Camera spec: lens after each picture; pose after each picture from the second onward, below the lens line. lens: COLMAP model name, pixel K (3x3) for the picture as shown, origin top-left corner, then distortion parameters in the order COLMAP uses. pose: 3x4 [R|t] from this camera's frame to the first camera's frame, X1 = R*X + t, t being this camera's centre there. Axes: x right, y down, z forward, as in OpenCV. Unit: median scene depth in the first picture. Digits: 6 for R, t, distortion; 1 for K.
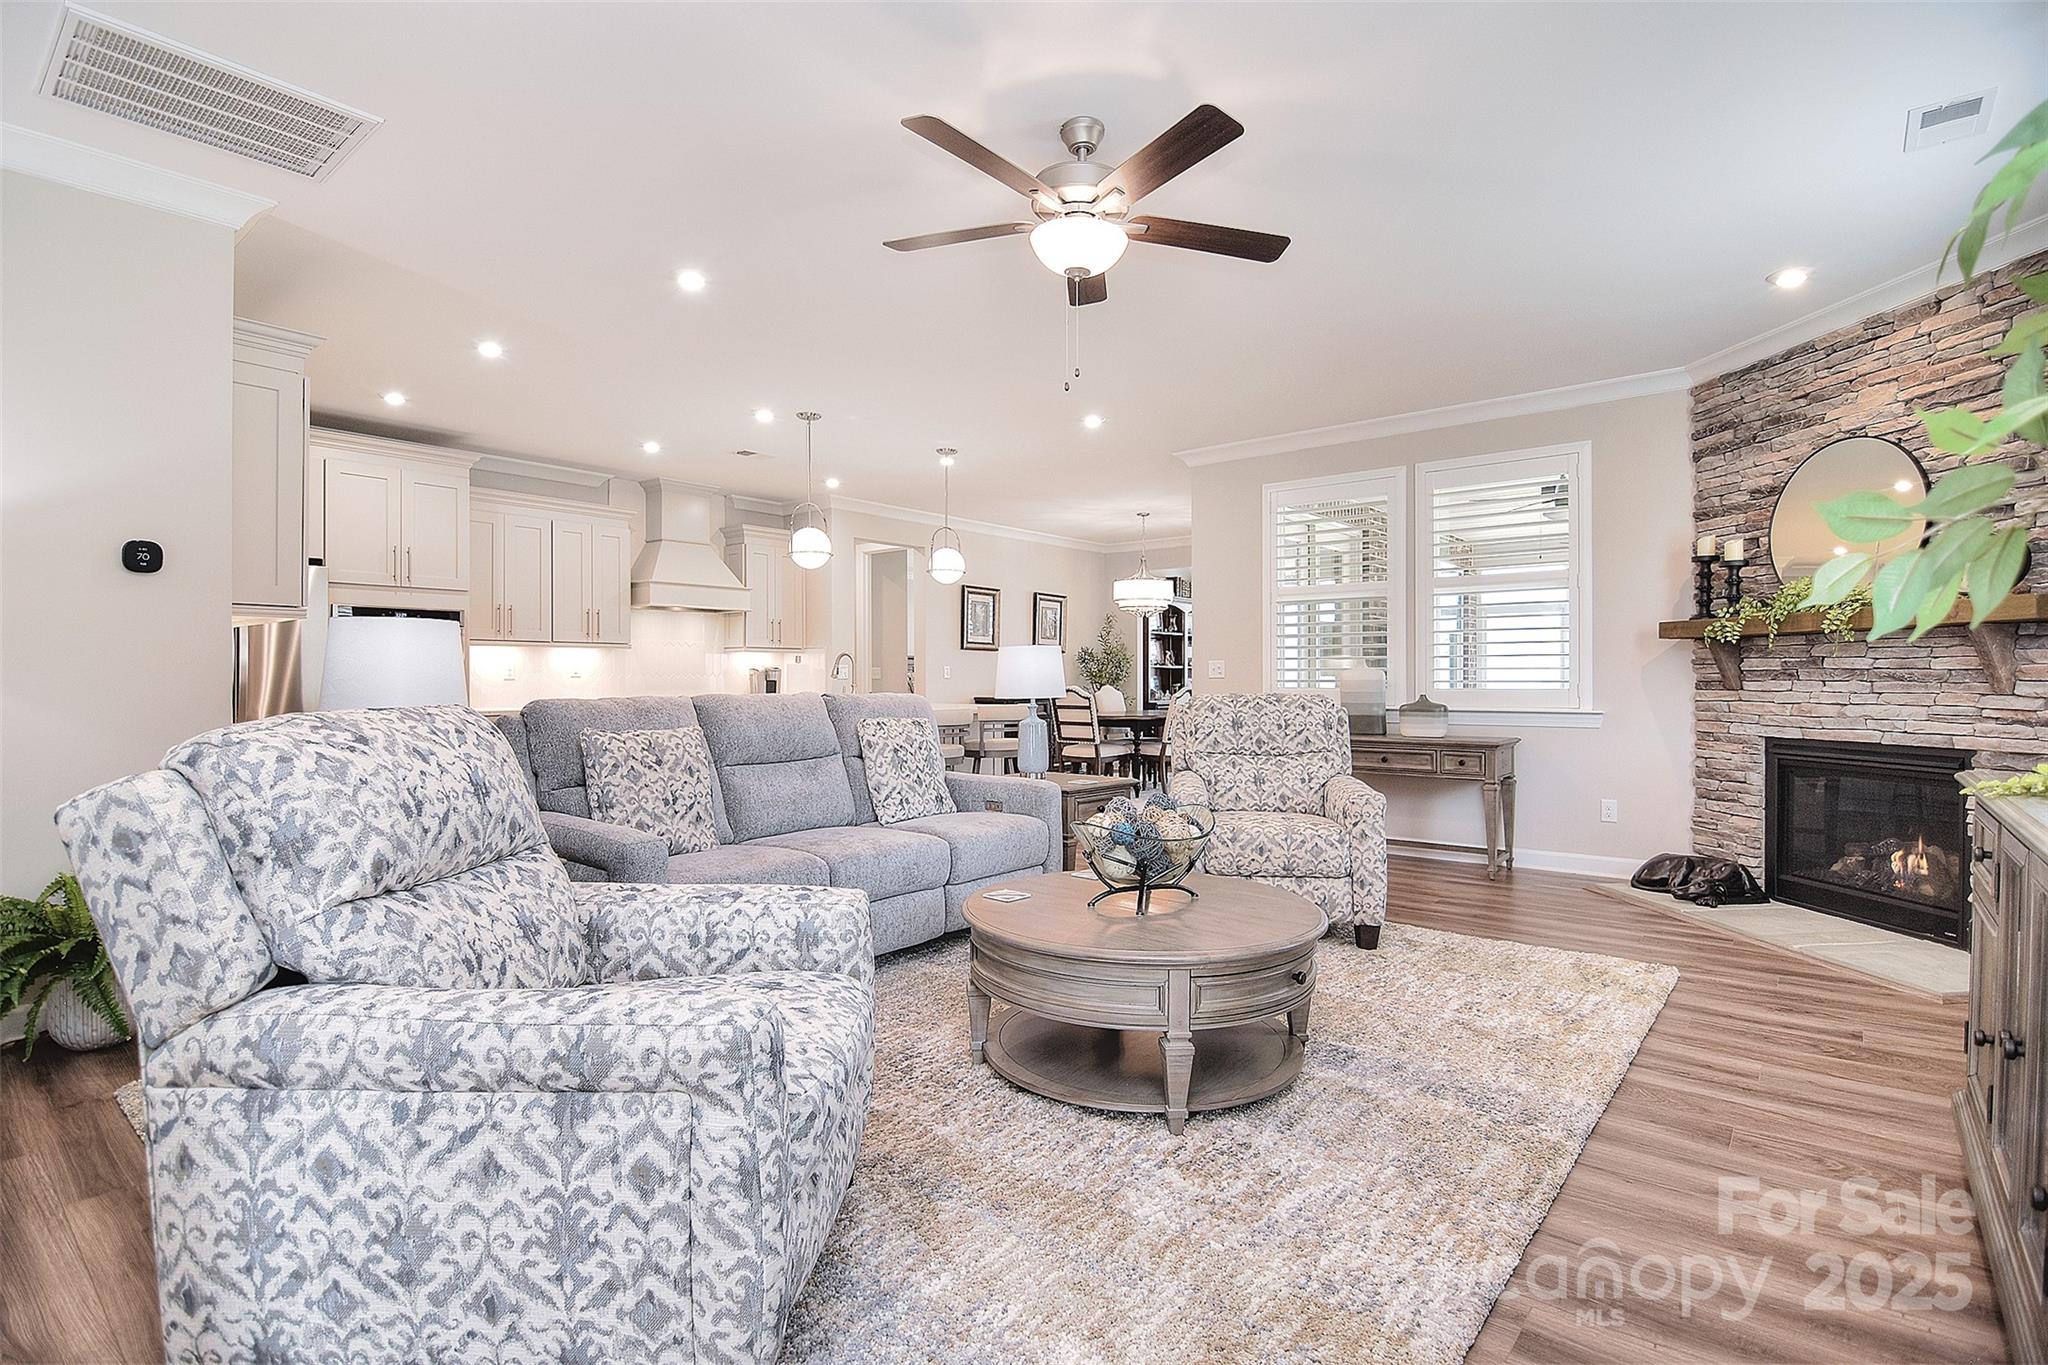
lens RADIAL K [[984.3, 0, 1033.1], [0, 984.3, 683.3], [0, 0, 1]] dist [-0.009281, -0.007473]
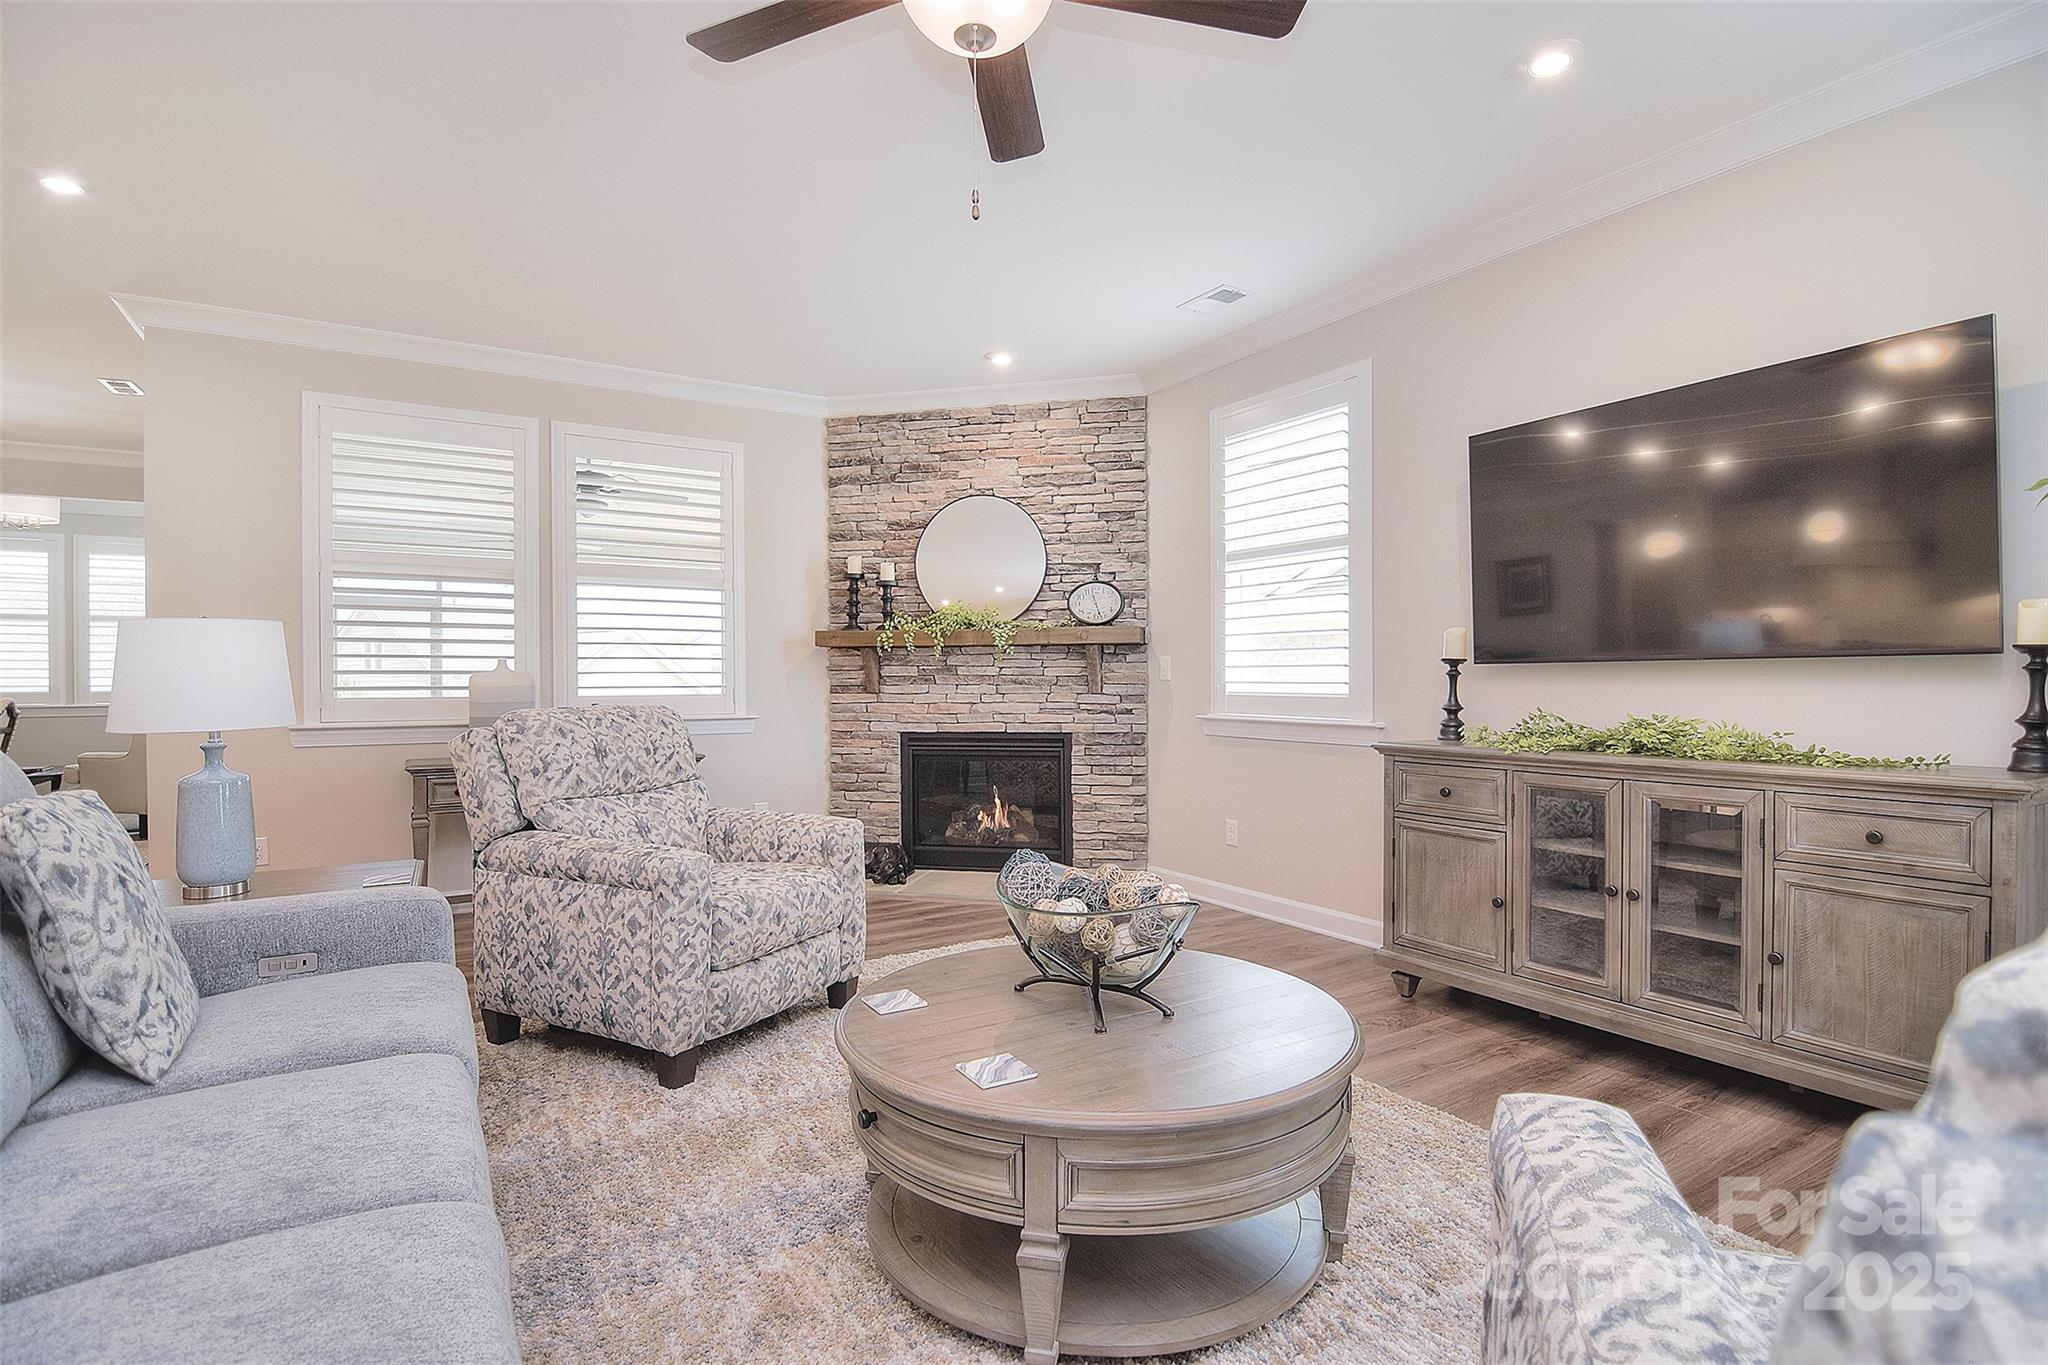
lens RADIAL K [[984.3, 0, 1027.2], [0, 984.3, 687.3], [0, 0, 1]] dist [-0.009281, -0.007473]
pose [[0.316203, -0.007393, 0.948663, -0.332282], [0.008167, 0.999954, 0.005071, -0.004526], [-0.948657, 0.006144, 0.316248, 0.478328]]
